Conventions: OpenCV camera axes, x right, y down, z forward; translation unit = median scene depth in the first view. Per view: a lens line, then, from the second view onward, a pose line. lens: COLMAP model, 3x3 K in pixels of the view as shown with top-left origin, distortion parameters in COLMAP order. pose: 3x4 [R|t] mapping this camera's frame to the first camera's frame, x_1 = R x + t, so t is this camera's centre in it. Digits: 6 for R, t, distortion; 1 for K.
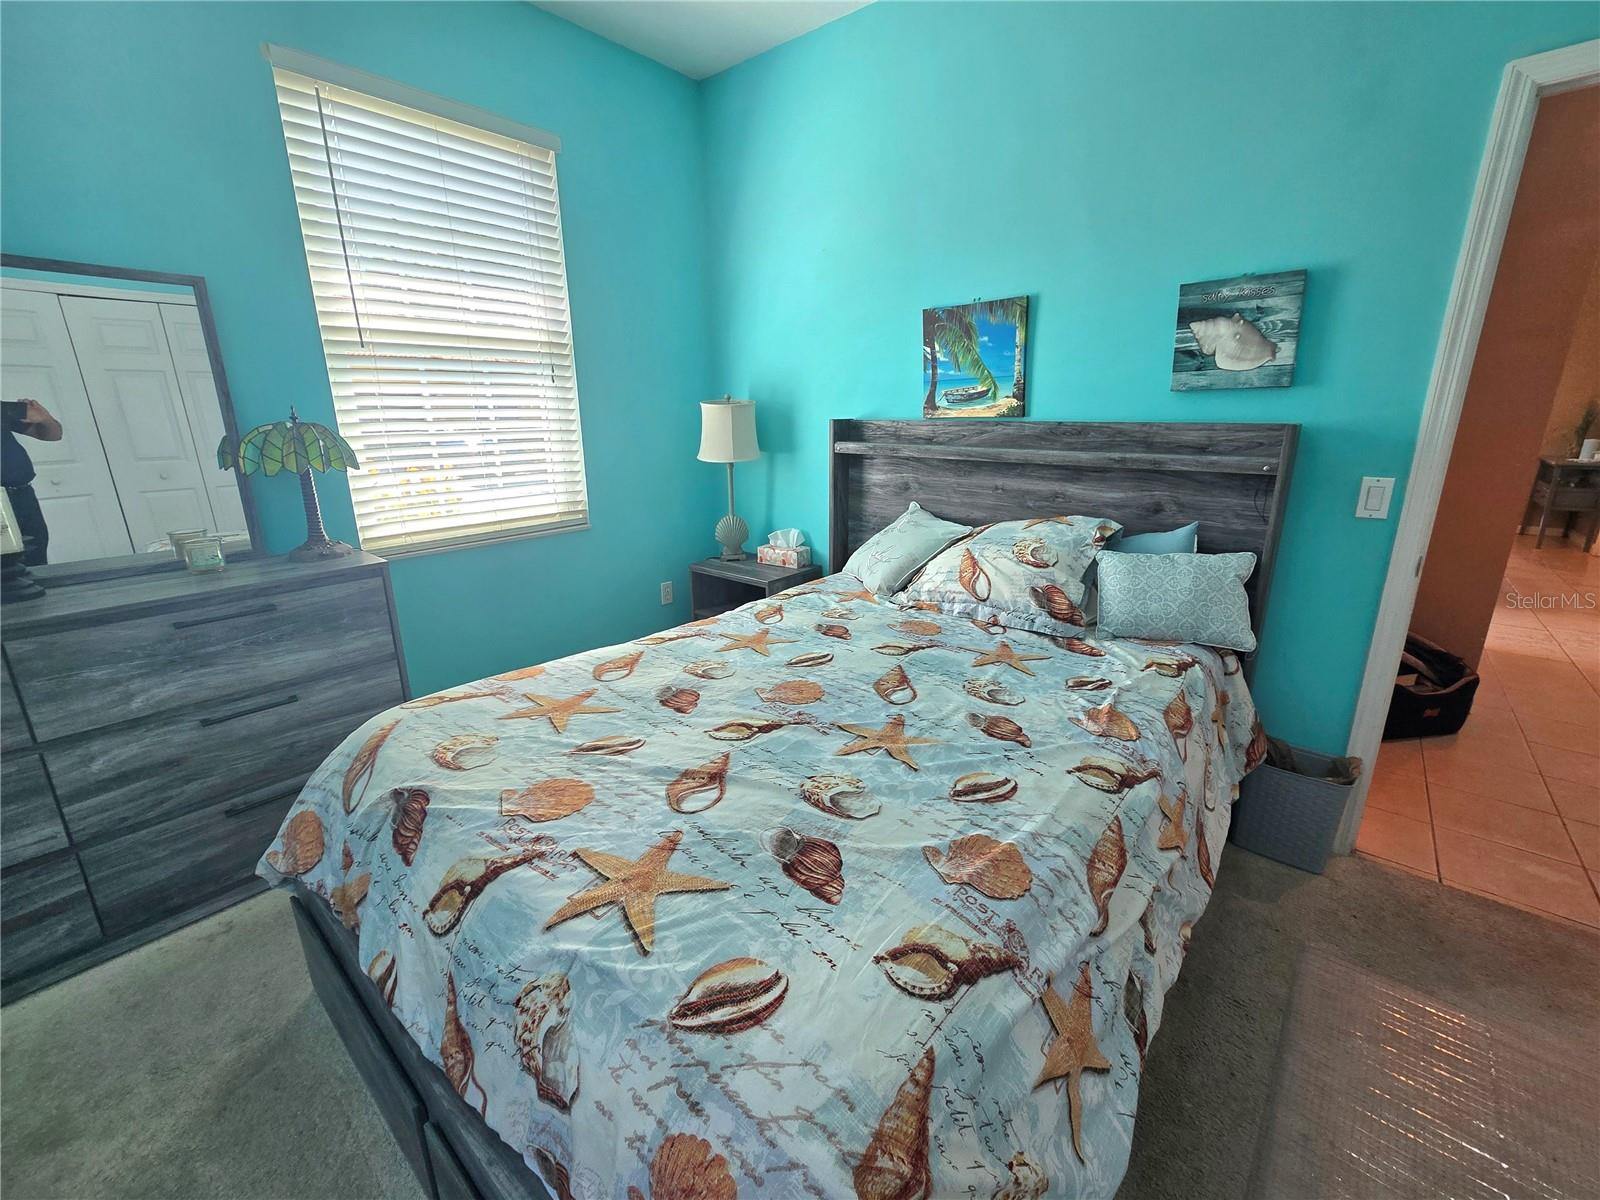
lens RADIAL K [[655.2, 0, 800.0], [0, 655.2, 590.5], [0, 0, 1]] dist [-0.008189, -0.000076]
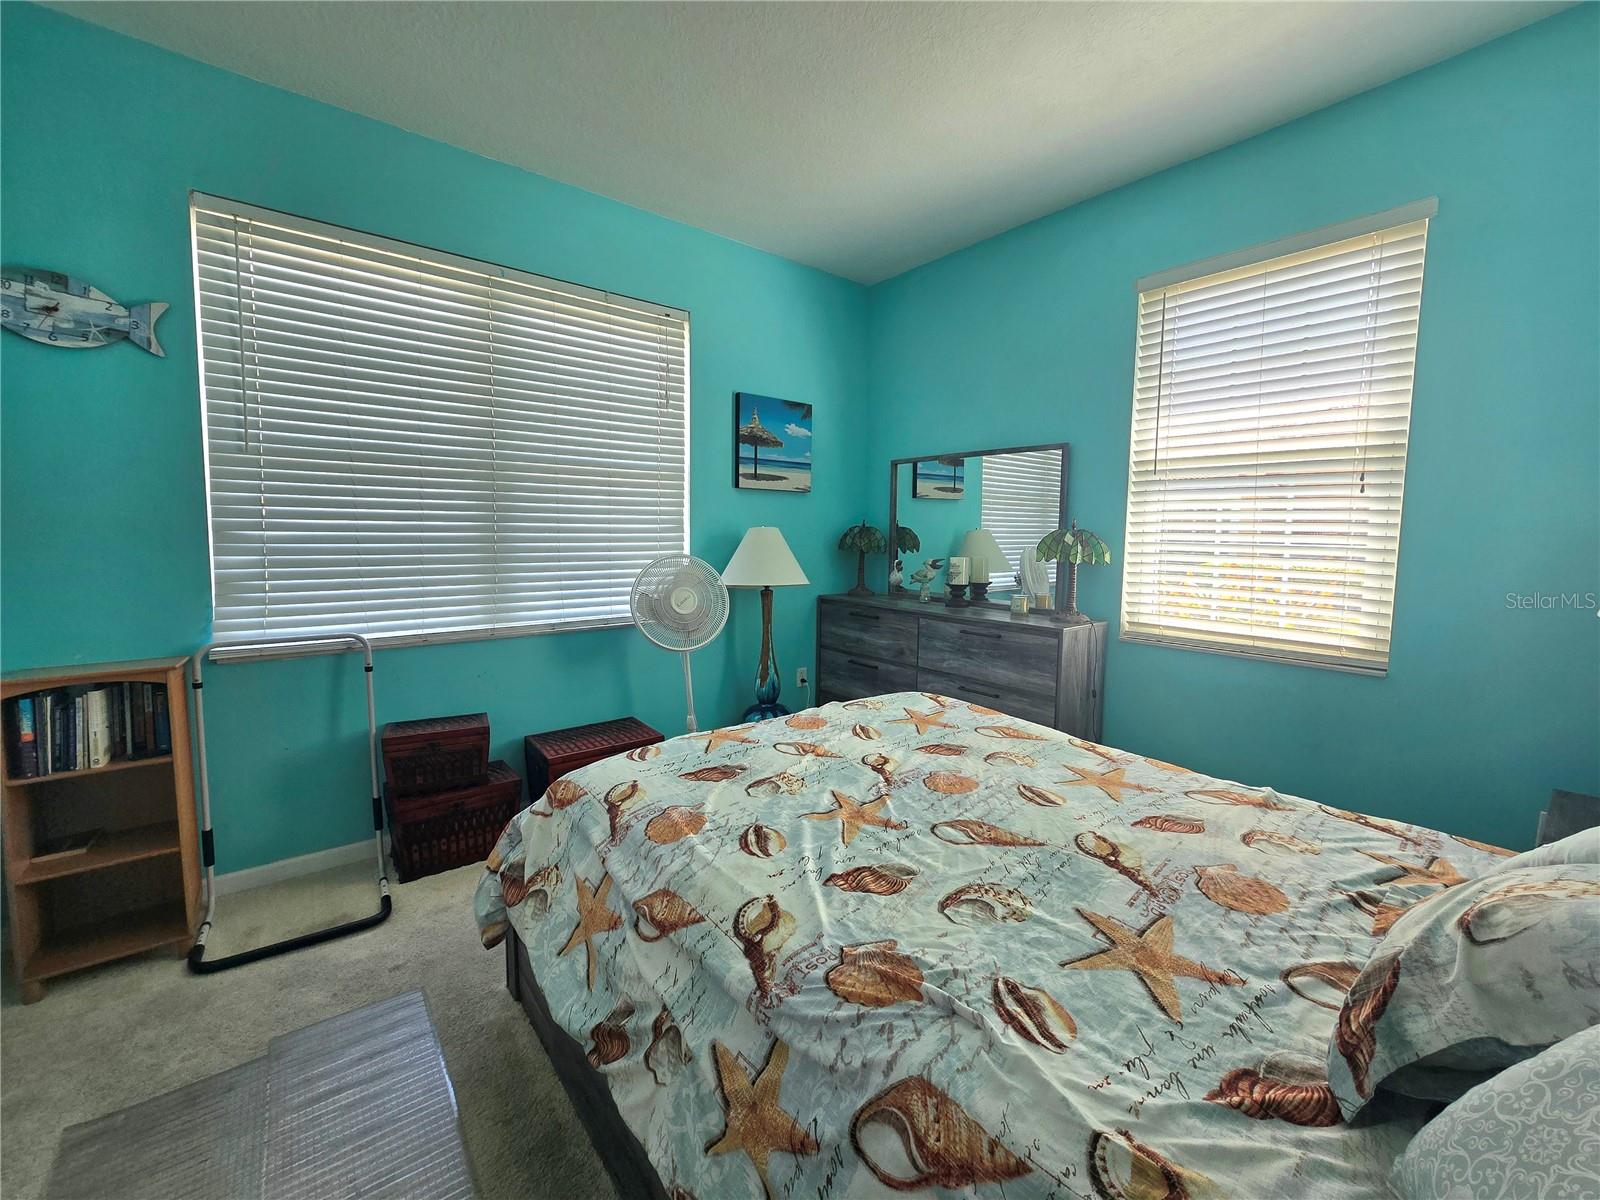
lens RADIAL K [[655.2, 0, 800.0], [0, 655.2, 590.5], [0, 0, 1]] dist [-0.008189, -0.000076]
pose [[-0.190221, 0.095778, -0.977058, 0.895306], [-0.277099, 0.949526, 0.147027, -0.190647], [0.941824, 0.298709, -0.154079, 0.758994]]
